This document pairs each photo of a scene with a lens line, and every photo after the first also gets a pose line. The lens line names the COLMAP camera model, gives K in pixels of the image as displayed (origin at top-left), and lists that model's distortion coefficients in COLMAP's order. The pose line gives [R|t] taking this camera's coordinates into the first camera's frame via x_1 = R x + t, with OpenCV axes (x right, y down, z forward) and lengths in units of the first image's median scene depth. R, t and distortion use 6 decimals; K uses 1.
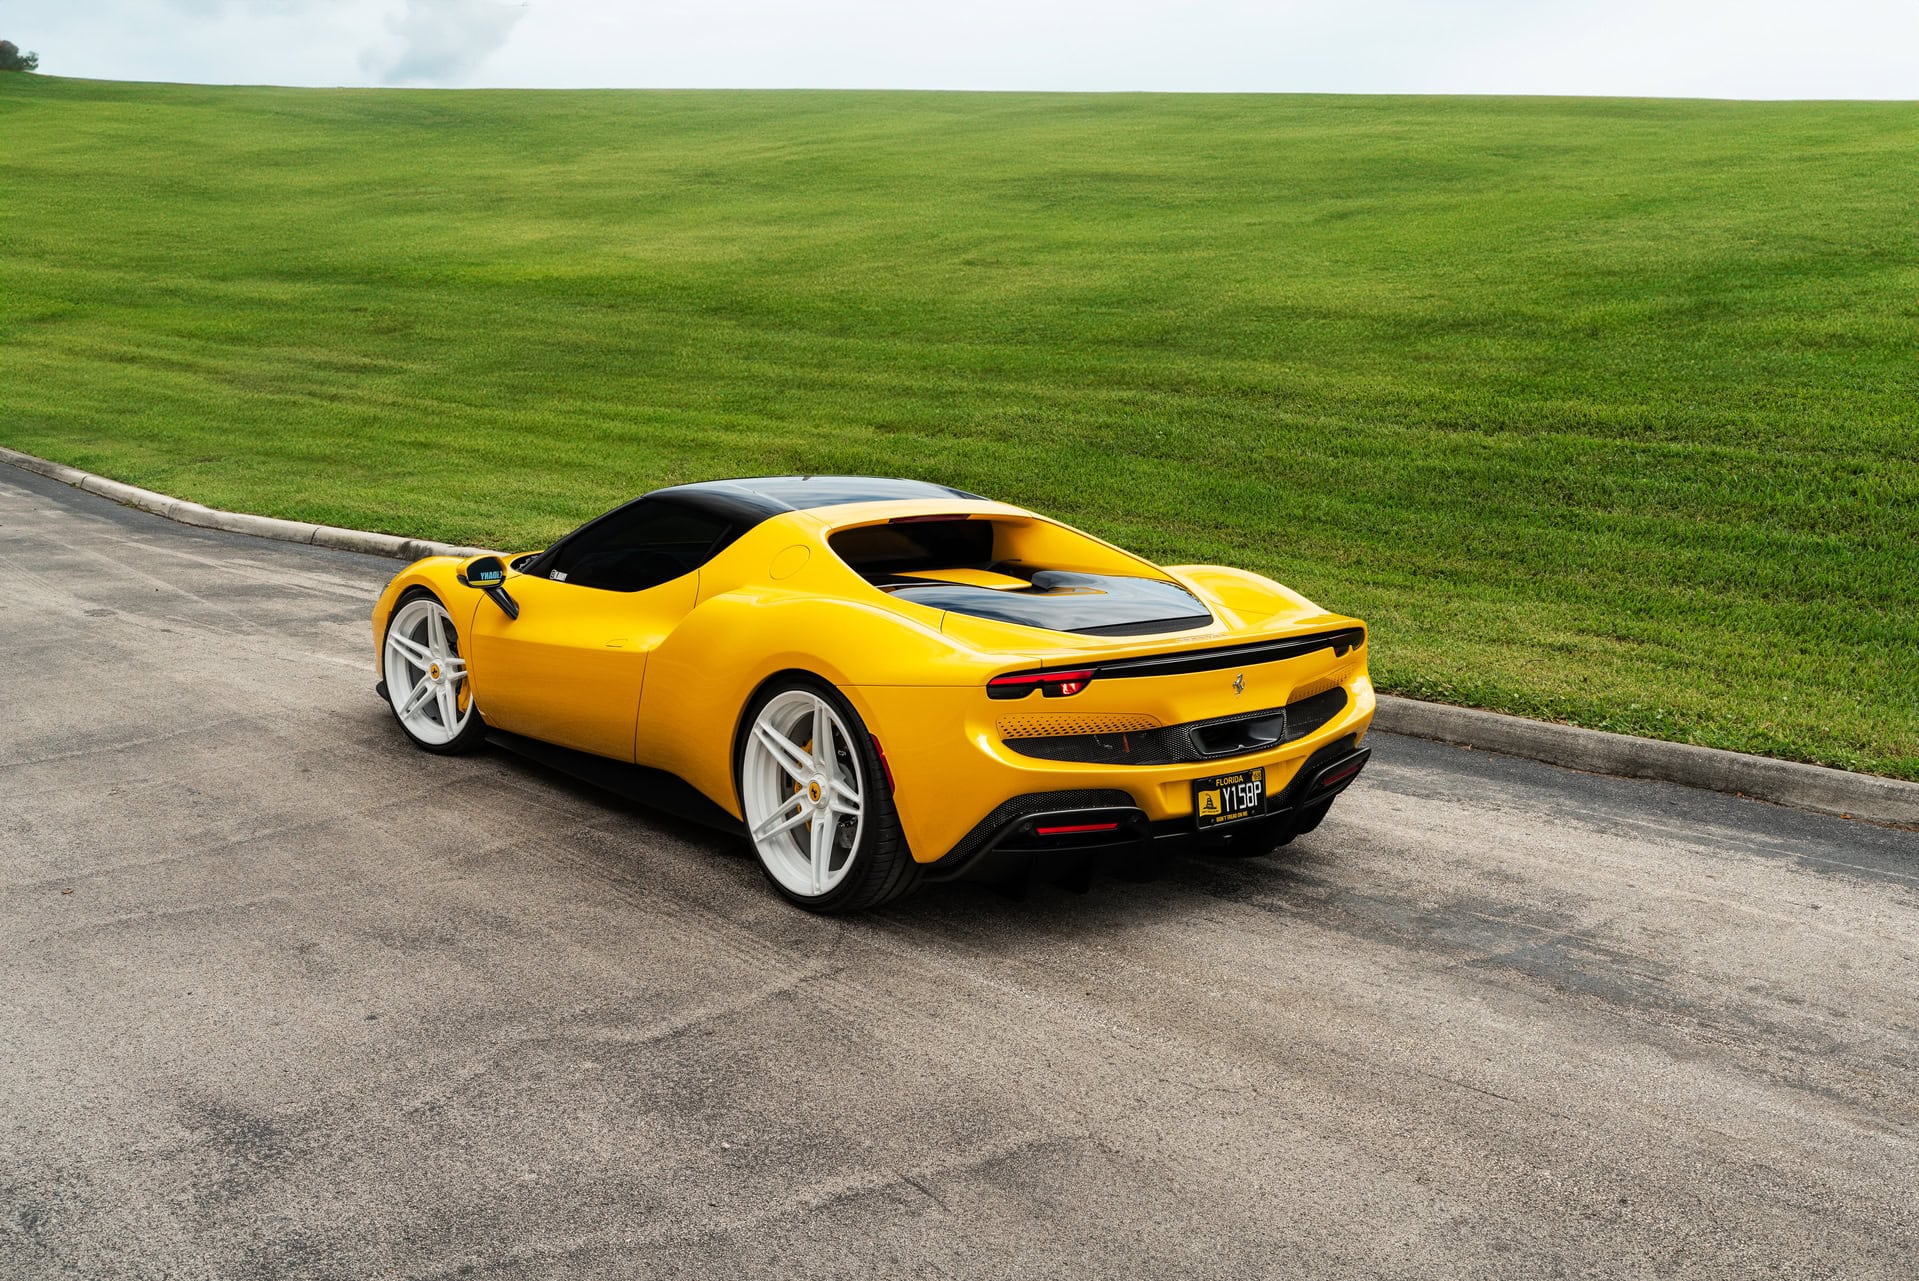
lens RADIAL K [[1835.7, 0, 957.3], [0, 1835.7, 673.7], [0, 0, 1]] dist [-0.003440, 0.011236]
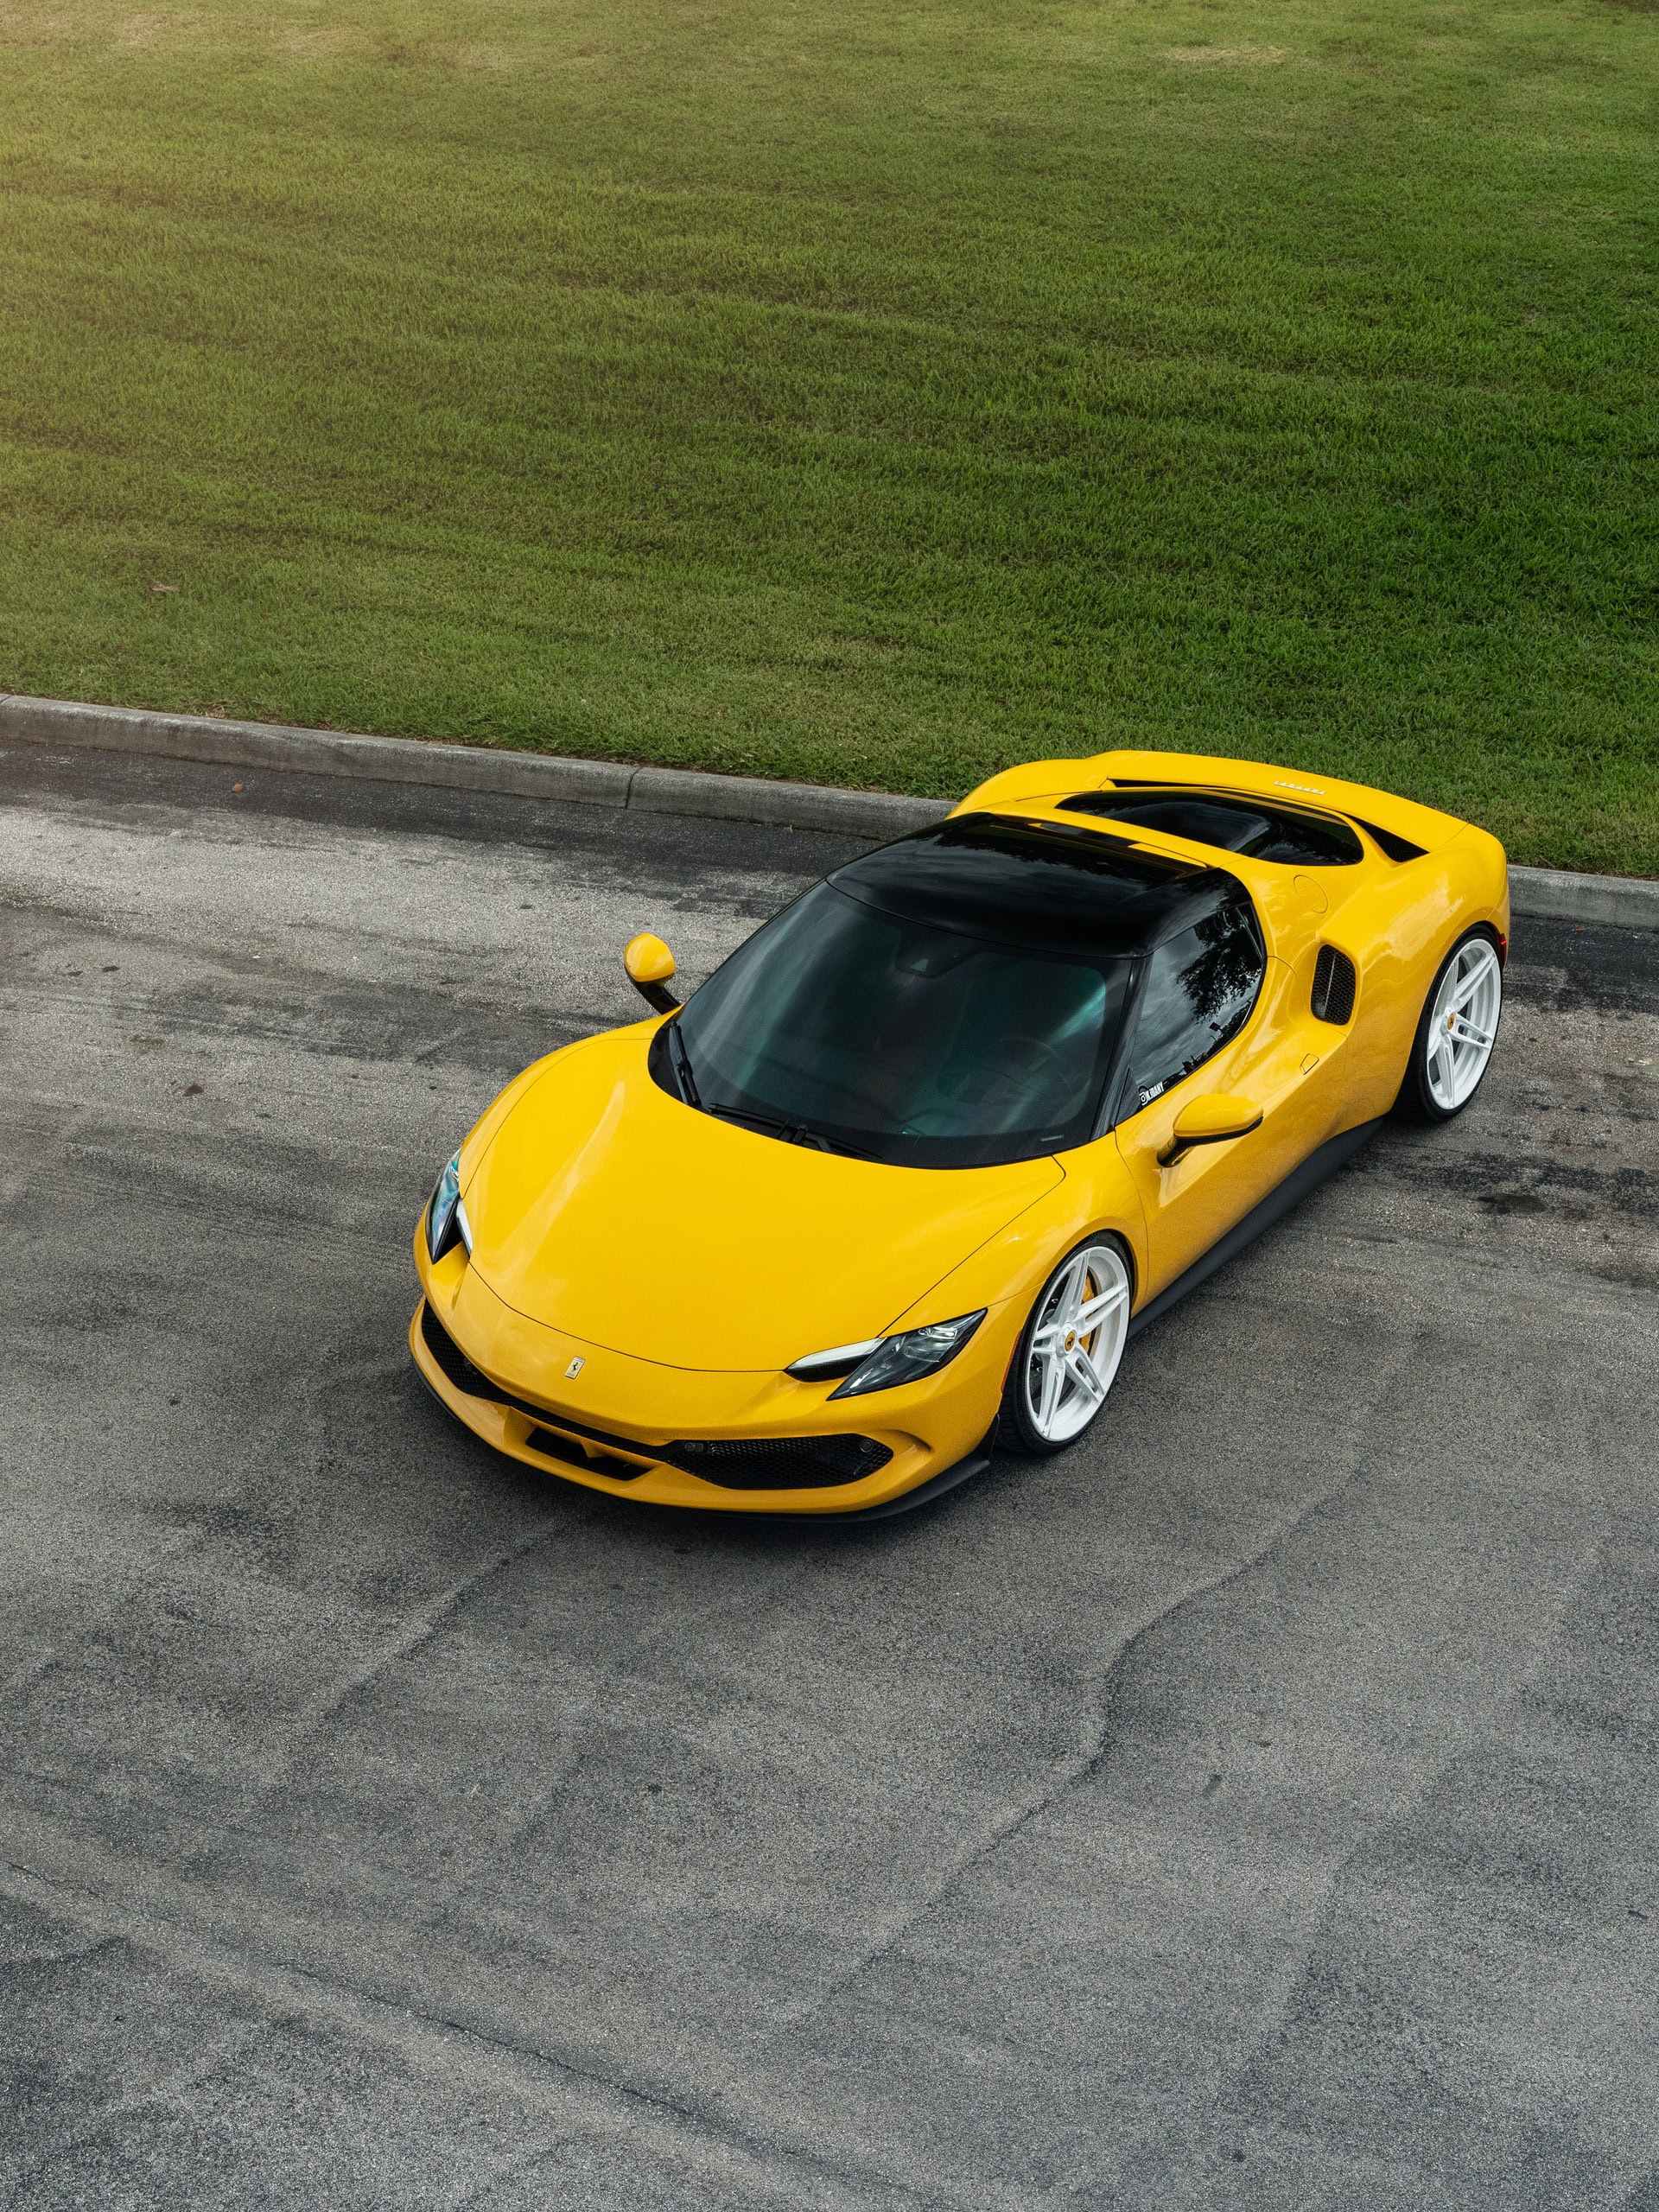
lens RADIAL K [[3401.8, 0, 977.8], [0, 3401.8, 1100.3], [0, 0, 1]] dist [-0.016414, 0.019519]
pose [[0.878101, -0.215087, 0.427407, -0.617306], [0.084893, 0.949130, 0.303225, -0.508702], [-0.470884, -0.229978, 0.851691, -0.886274]]
